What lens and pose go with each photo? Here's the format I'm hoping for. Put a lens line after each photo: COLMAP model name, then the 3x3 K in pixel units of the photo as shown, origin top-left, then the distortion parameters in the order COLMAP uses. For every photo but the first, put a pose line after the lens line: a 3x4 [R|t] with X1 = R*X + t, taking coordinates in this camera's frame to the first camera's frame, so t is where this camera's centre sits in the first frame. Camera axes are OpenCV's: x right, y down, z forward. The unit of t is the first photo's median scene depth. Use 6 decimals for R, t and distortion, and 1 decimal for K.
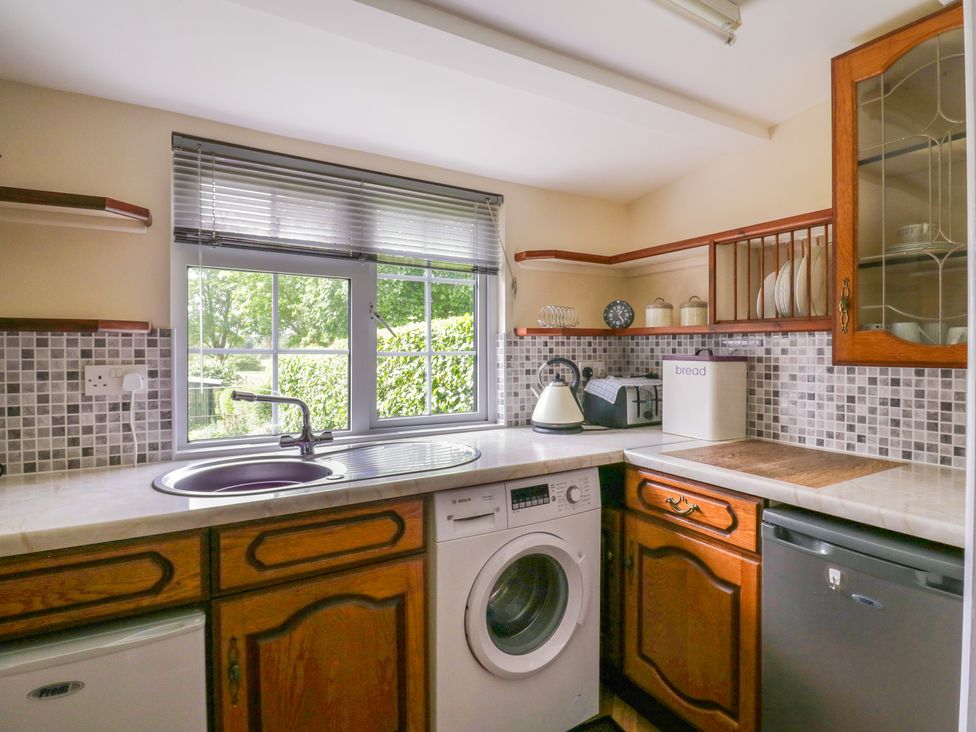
lens RADIAL K [[511.3, 0, 500.4], [0, 511.3, 358.3], [0, 0, 1]] dist [0.000054, -0.012728]
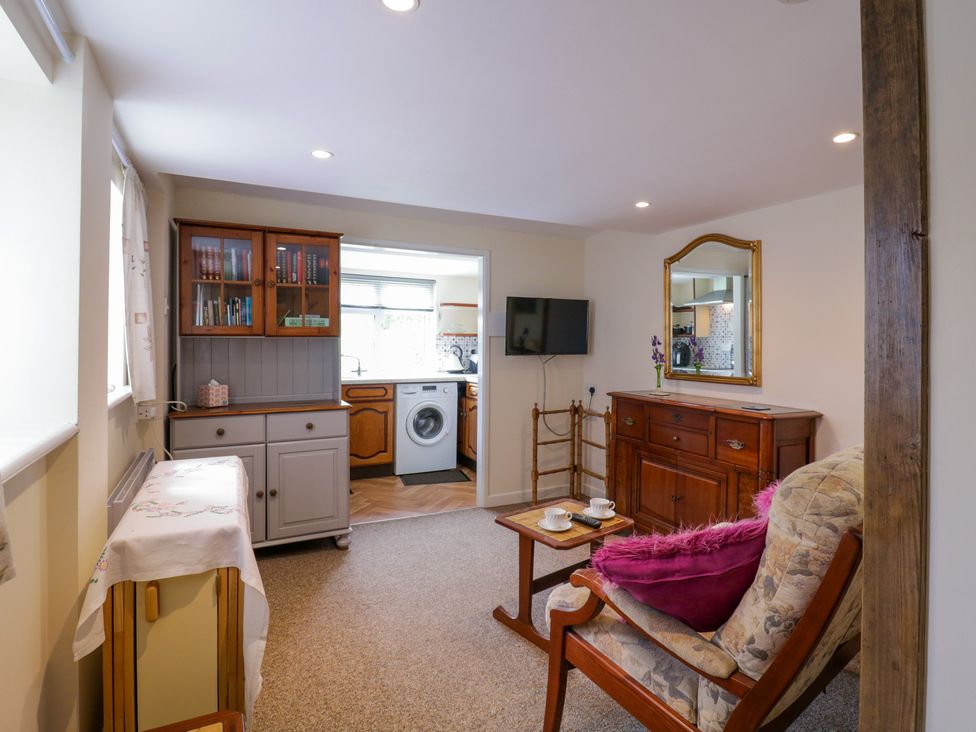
lens RADIAL K [[521.5, 0, 506.2], [0, 521.5, 342.8], [0, 0, 1]] dist [-0.001776, -0.001644]
pose [[0.997721, 0.007706, -0.067028, 0.693645], [-0.008562, 0.999885, -0.012504, 0.022650], [0.066924, 0.013050, 0.997673, -2.025636]]
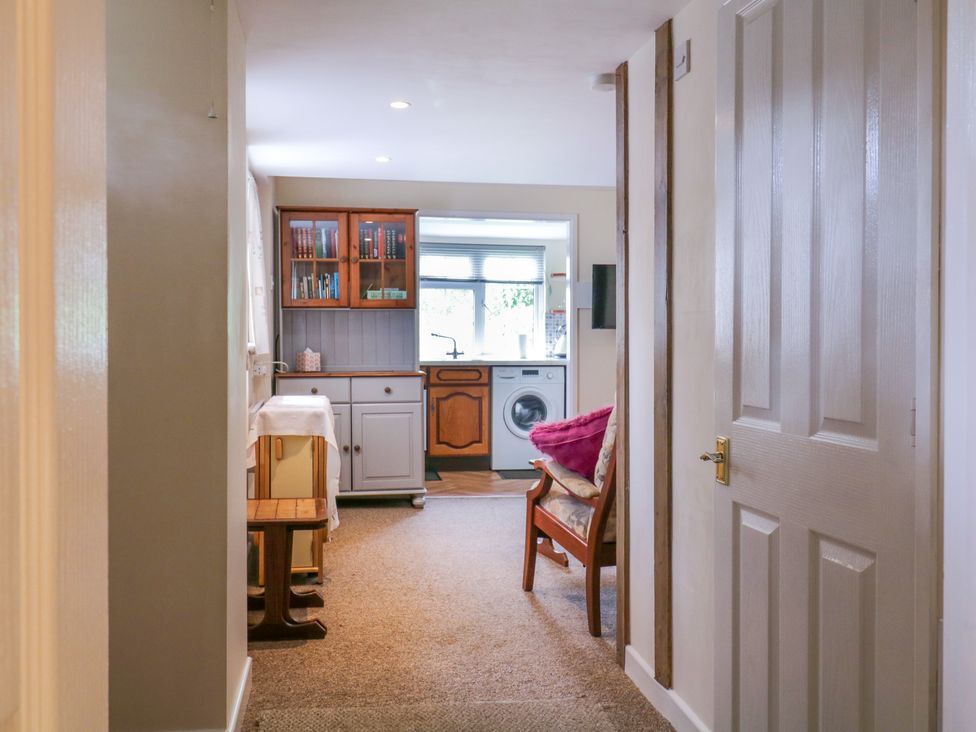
lens RADIAL K [[873.8, 0, 488.0], [0, 873.8, 366.0], [0, 0, 1]] dist [0.018218, 0.000748]
pose [[0.931237, 0.014550, -0.364123, 1.442176], [-0.008595, 0.999802, 0.017969, 0.140309], [0.364312, -0.013603, 0.931177, -3.188591]]
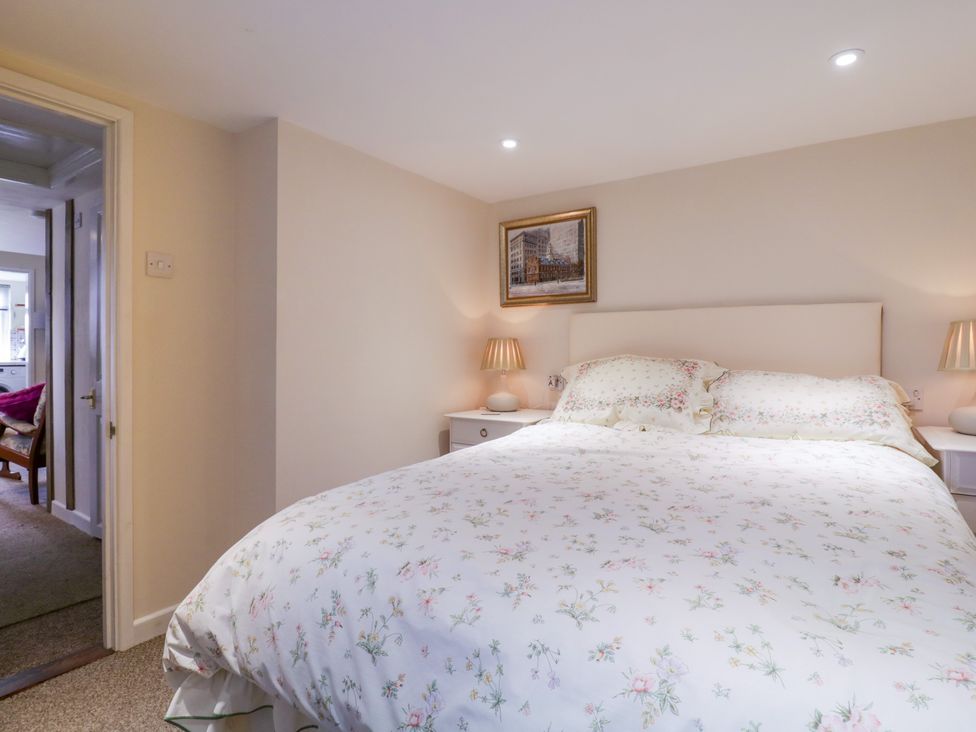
lens RADIAL K [[529.3, 0, 503.5], [0, 529.3, 361.4], [0, 0, 1]] dist [0.002145, -0.012931]
pose [[0.907584, 0.005646, 0.419832, 1.820782], [-0.006462, 0.999979, 0.000523, 0.156783], [-0.419820, -0.003188, 0.907602, -4.125733]]
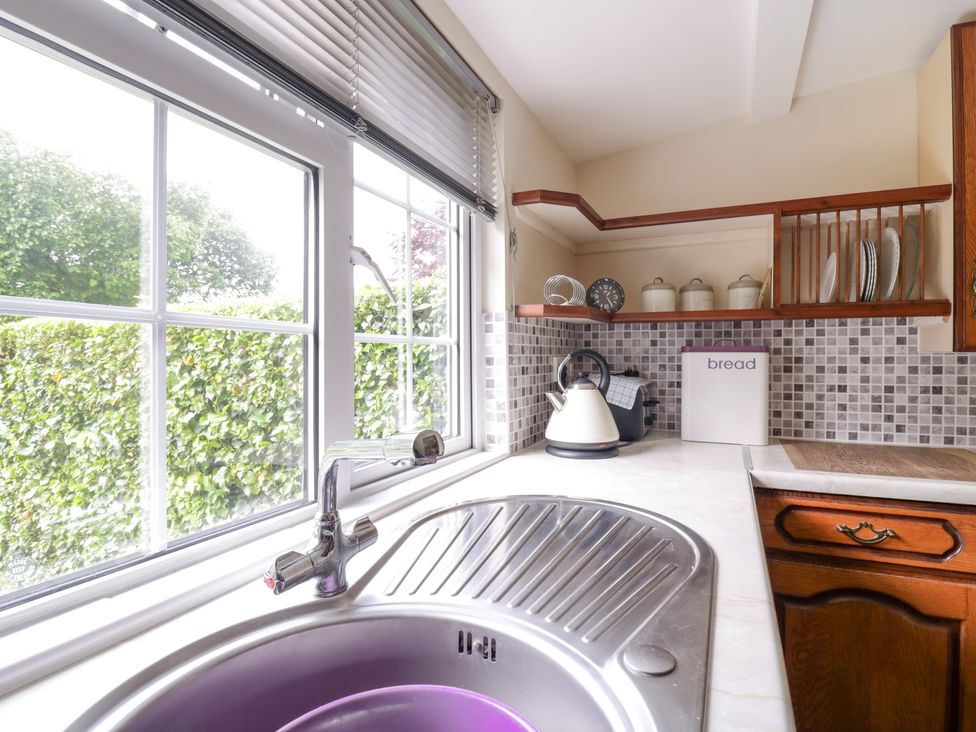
lens RADIAL K [[511.3, 0, 500.4], [0, 511.3, 358.3], [0, 0, 1]] dist [0.000054, -0.012728]
pose [[0.818012, -0.002287, 0.575197, -0.485881], [0.009497, 0.999909, -0.009531, 0.022451], [-0.575123, 0.013259, 0.817959, 0.618581]]
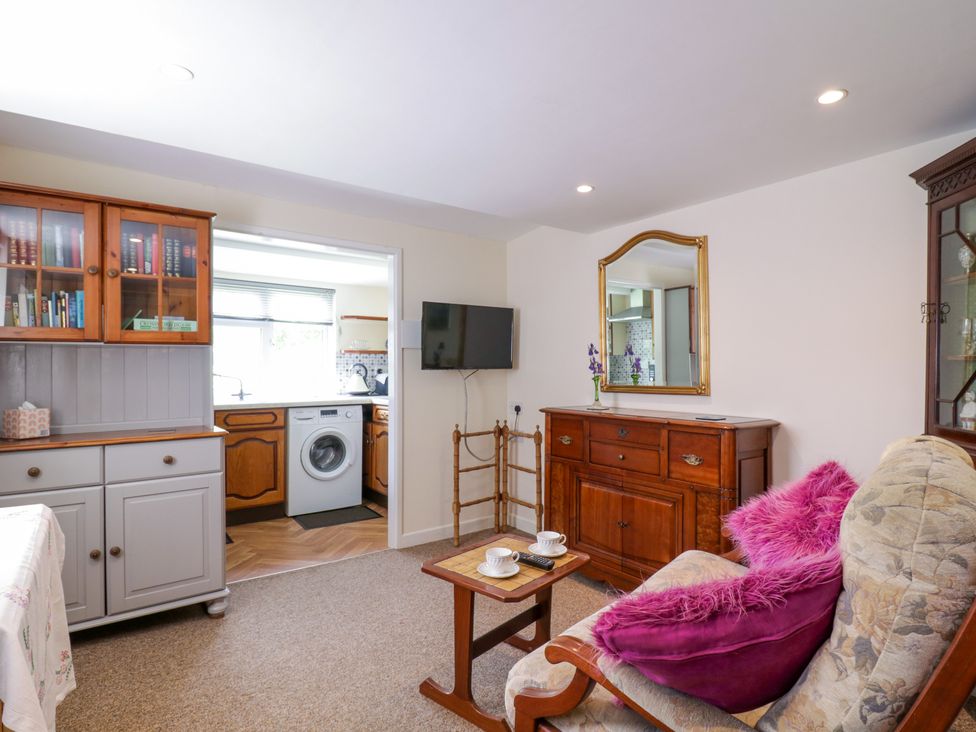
lens RADIAL K [[529.3, 0, 503.5], [0, 529.3, 361.4], [0, 0, 1]] dist [0.002145, -0.012931]
pose [[0.993850, -0.002461, 0.110711, 0.622299], [0.005821, 0.999532, -0.030033, 0.081211], [-0.110586, 0.030492, 0.993399, -1.759961]]
